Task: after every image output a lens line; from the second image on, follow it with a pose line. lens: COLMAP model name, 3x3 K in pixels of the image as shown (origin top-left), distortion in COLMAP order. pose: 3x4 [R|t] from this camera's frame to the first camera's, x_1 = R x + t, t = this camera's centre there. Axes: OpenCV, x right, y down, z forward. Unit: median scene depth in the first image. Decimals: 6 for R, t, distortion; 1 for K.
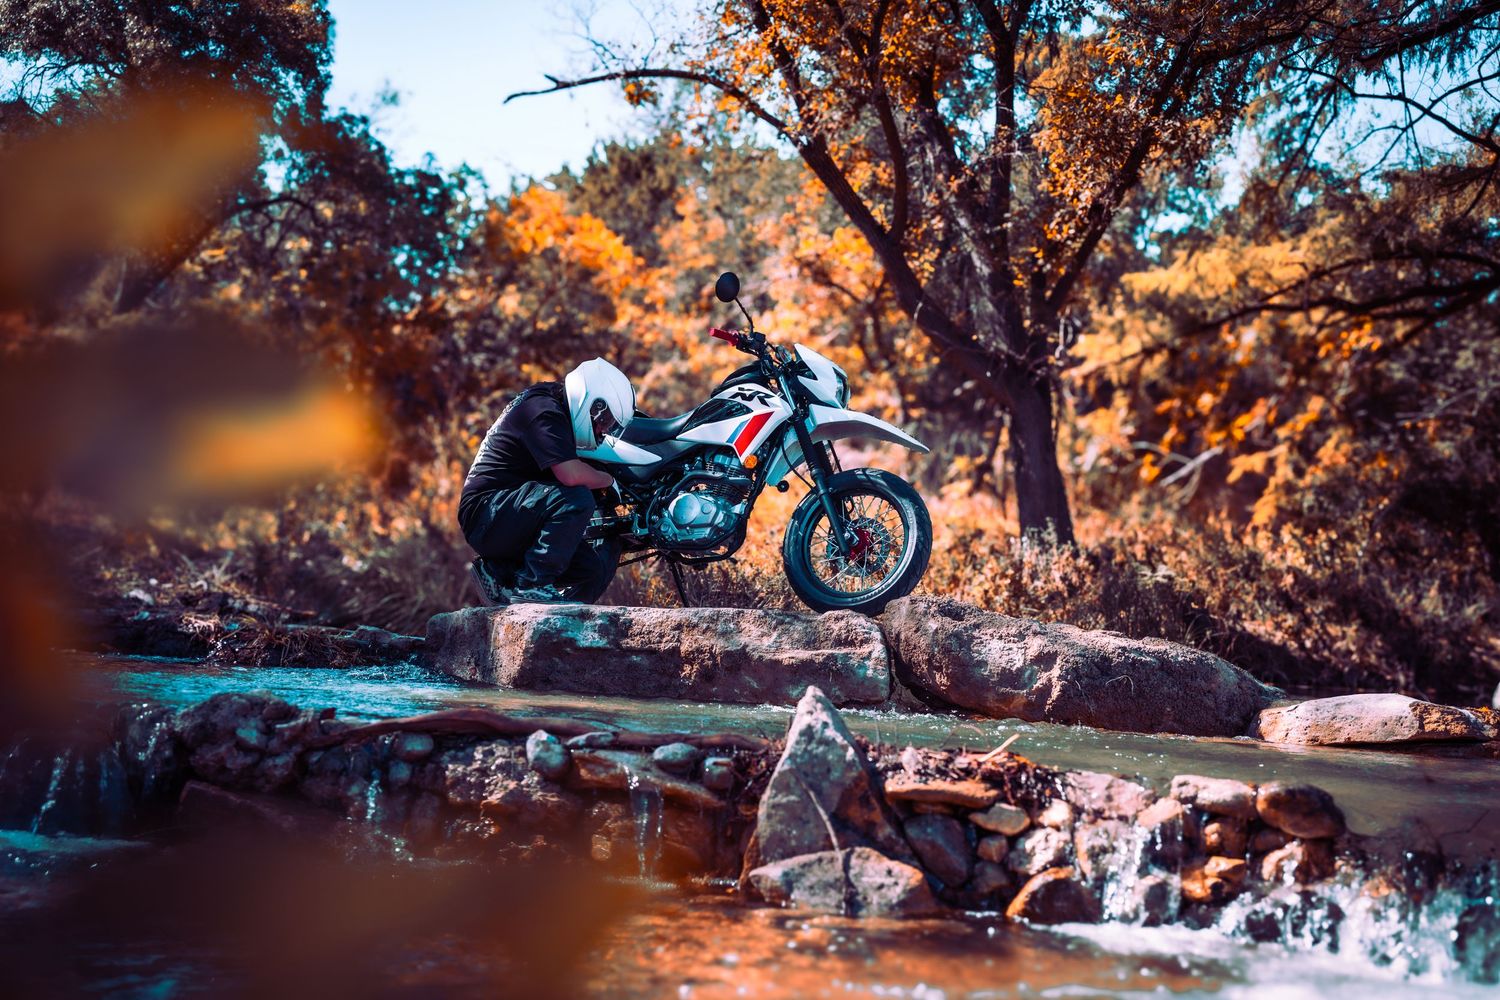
lens RADIAL K [[2068.9, 0, 750.0], [0, 2068.9, 500.0], [0, 0, 1]] dist [0.007487, -0.054838]
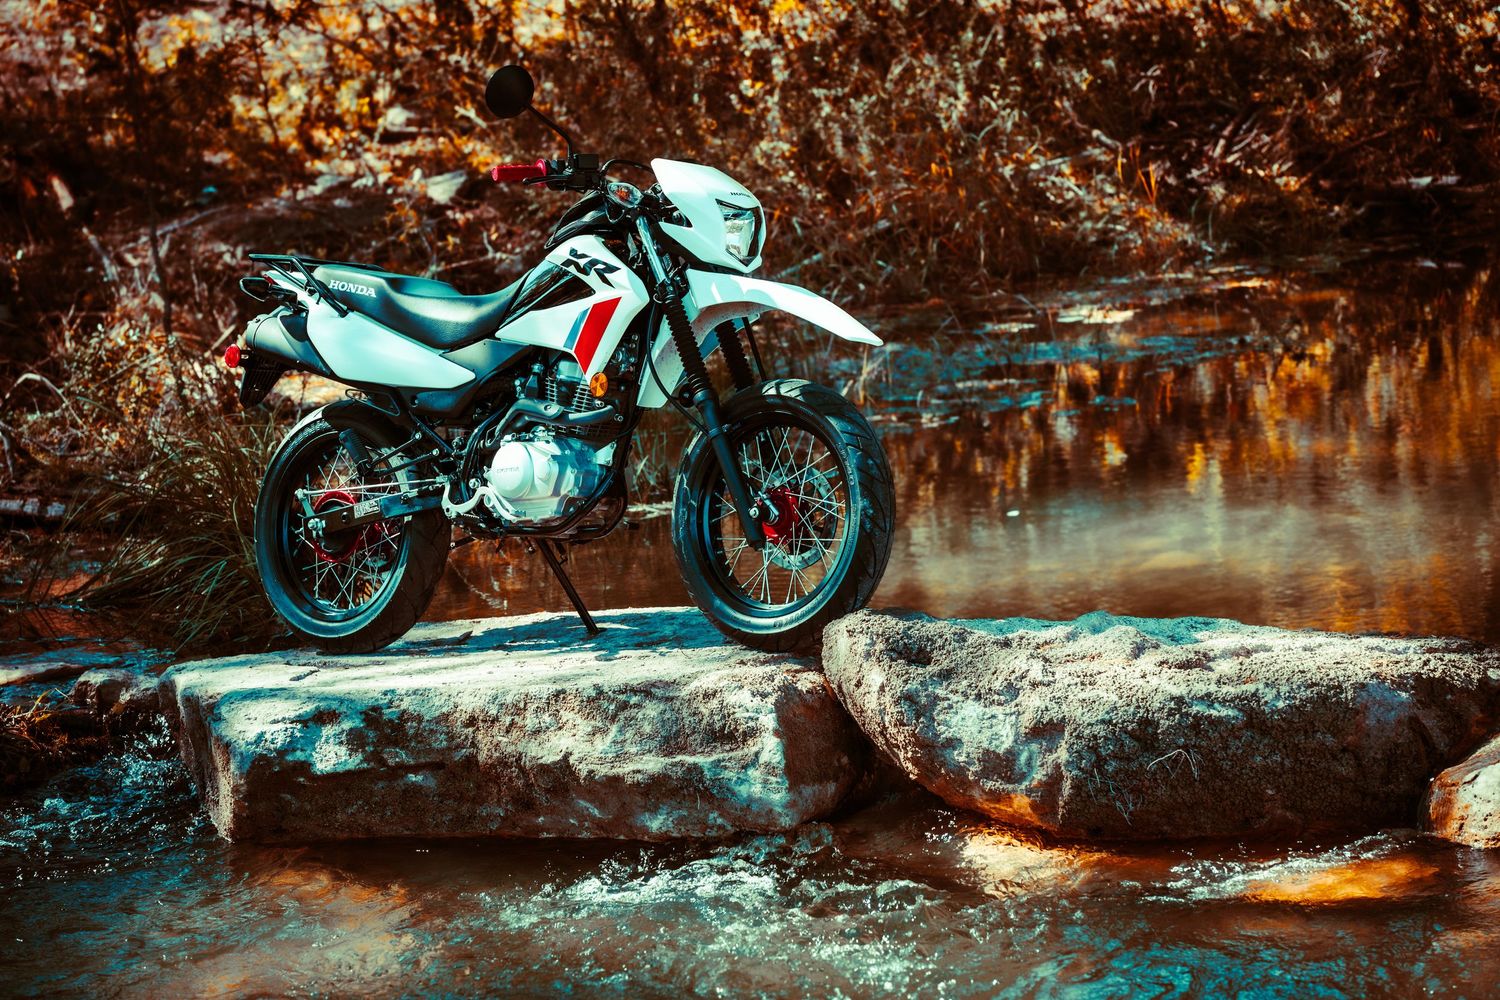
lens RADIAL K [[4579.0, 0, 772.5], [0, 4579.0, 502.3], [0, 0, 1]] dist [0.103389, 0.509088]
pose [[0.963184, -0.113676, -0.243629, 0.354780], [0.164821, 0.965612, 0.201068, -0.235901], [0.212394, -0.233820, 0.948798, -0.213060]]
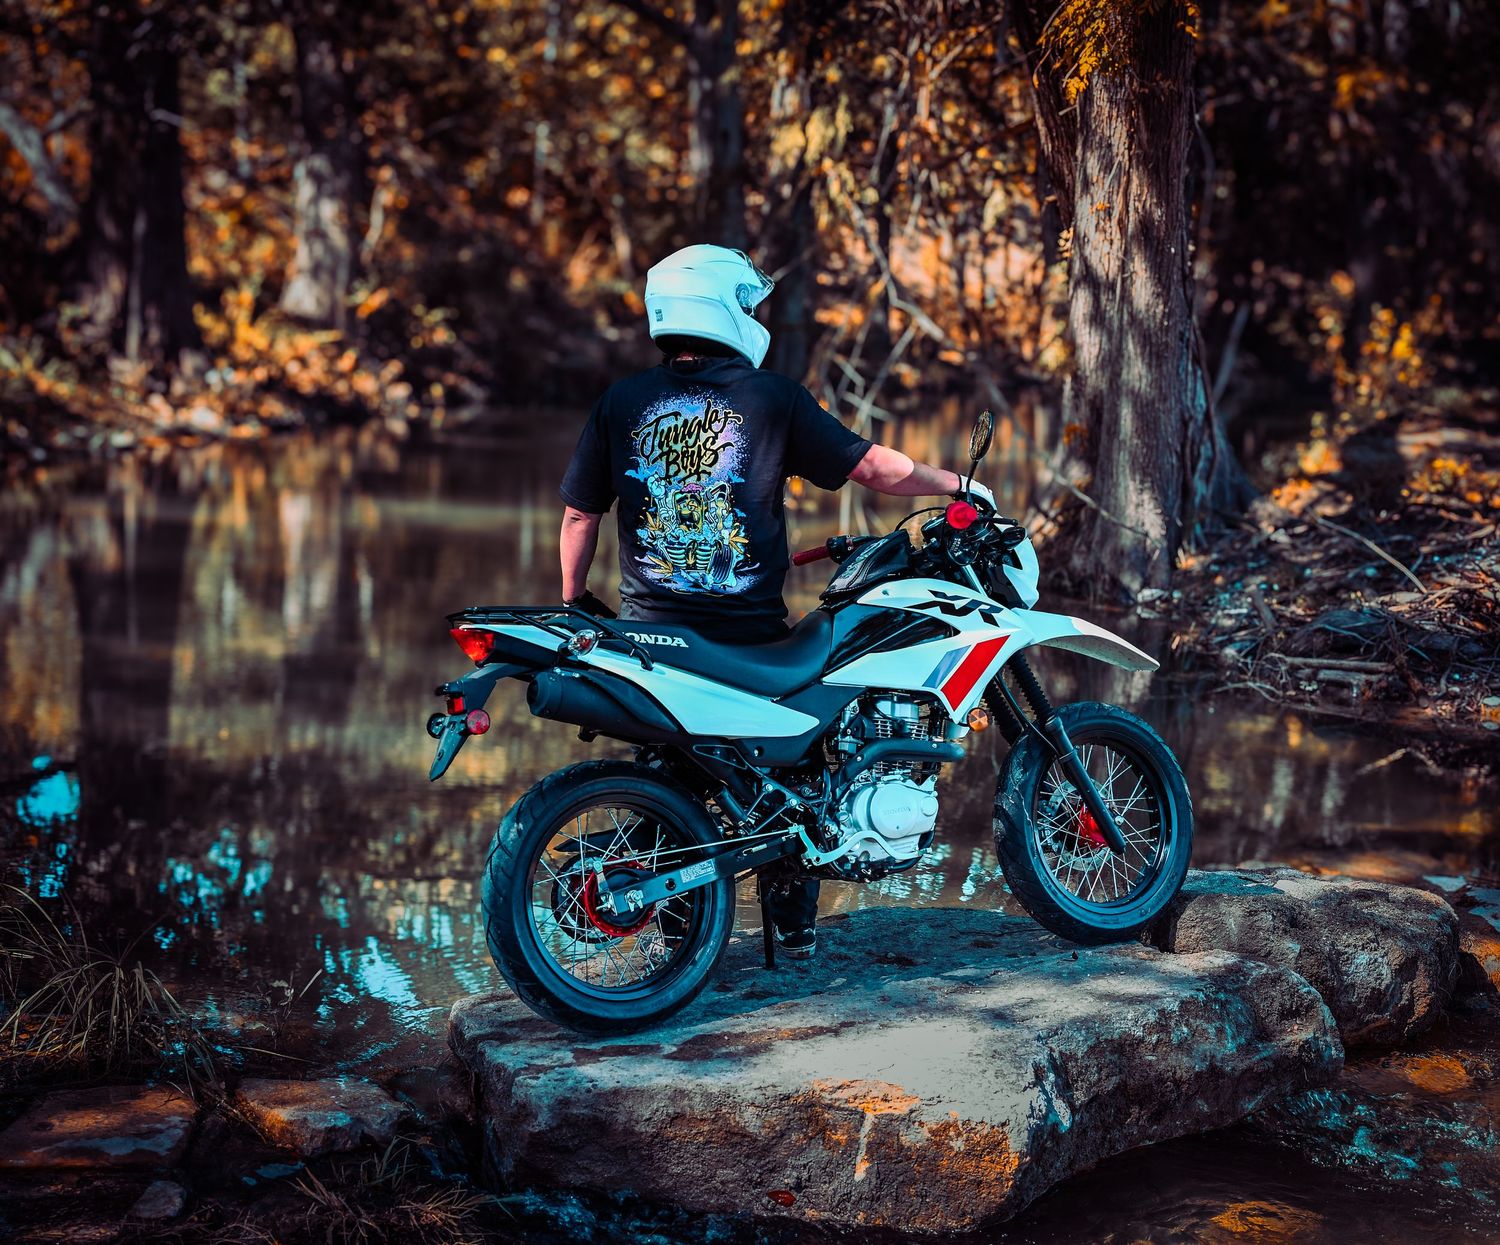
lens RADIAL K [[2308.3, 0, 750.0], [0, 2308.3, 622.5], [0, 0, 1]] dist [0.000343, 0.041652]
pose [[0.571160, -0.129929, 0.810491, -0.584037], [-0.040814, 0.981676, 0.186133, -0.169855], [-0.819824, -0.139391, 0.555391, 0.680127]]
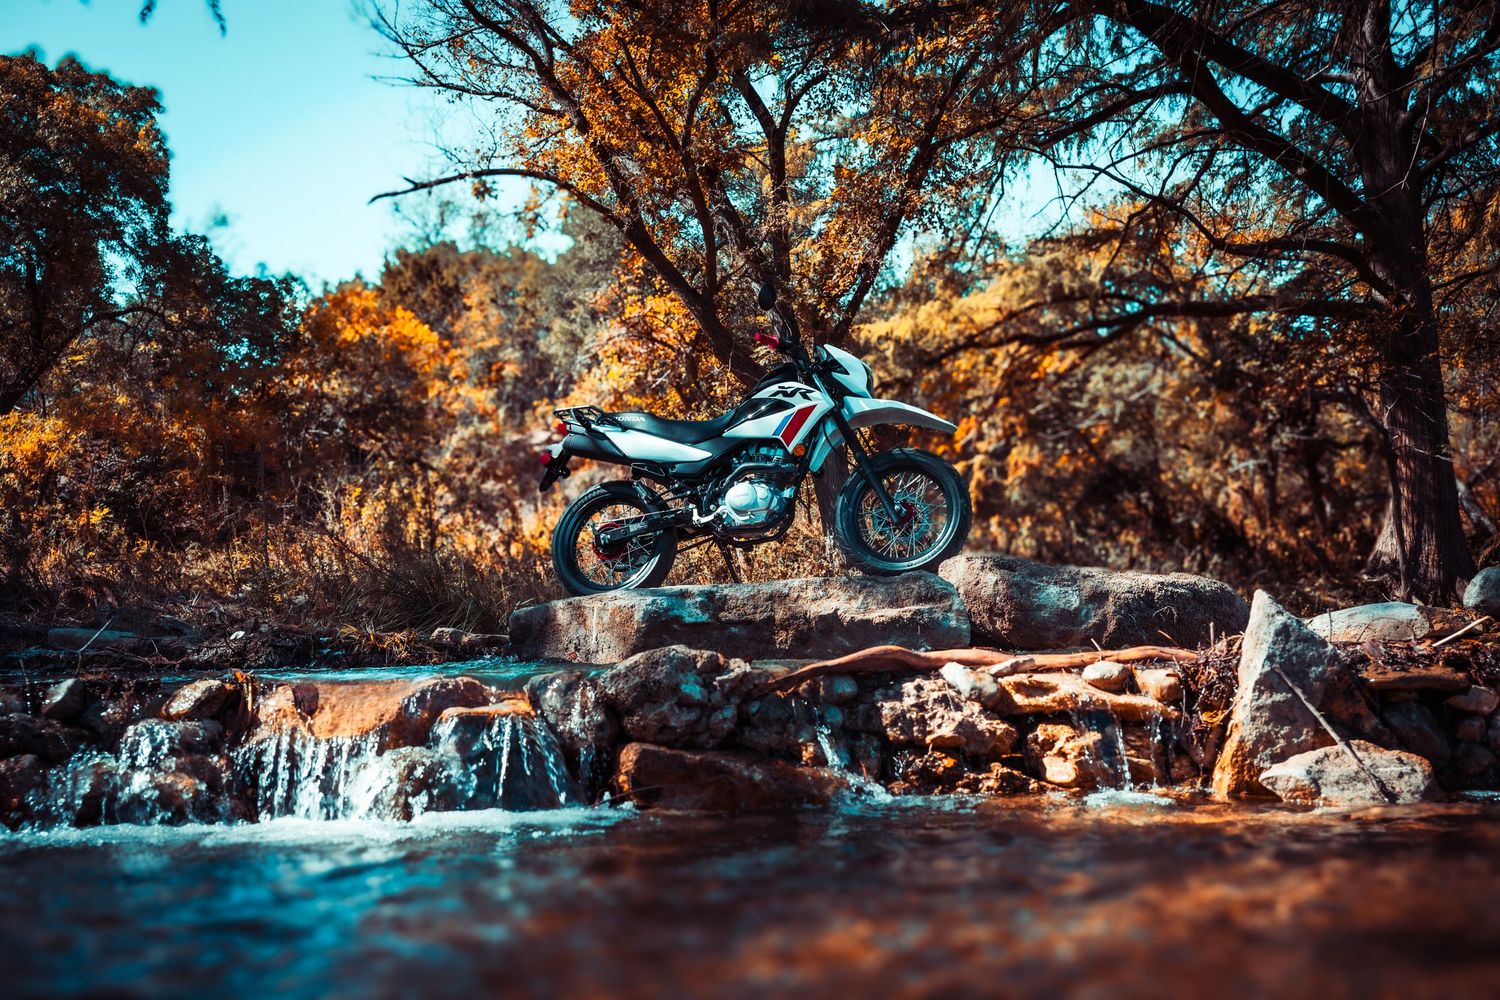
lens RADIAL K [[1643.1, 0, 750.0], [0, 1643.1, 500.0], [0, 0, 1]] dist [-0.005025, 0.004570]
pose [[0.985553, -0.073119, 0.152769, -0.164173], [0.076191, 0.996990, -0.014348, 0.019308], [-0.151260, 0.025781, 0.988158, 0.119848]]
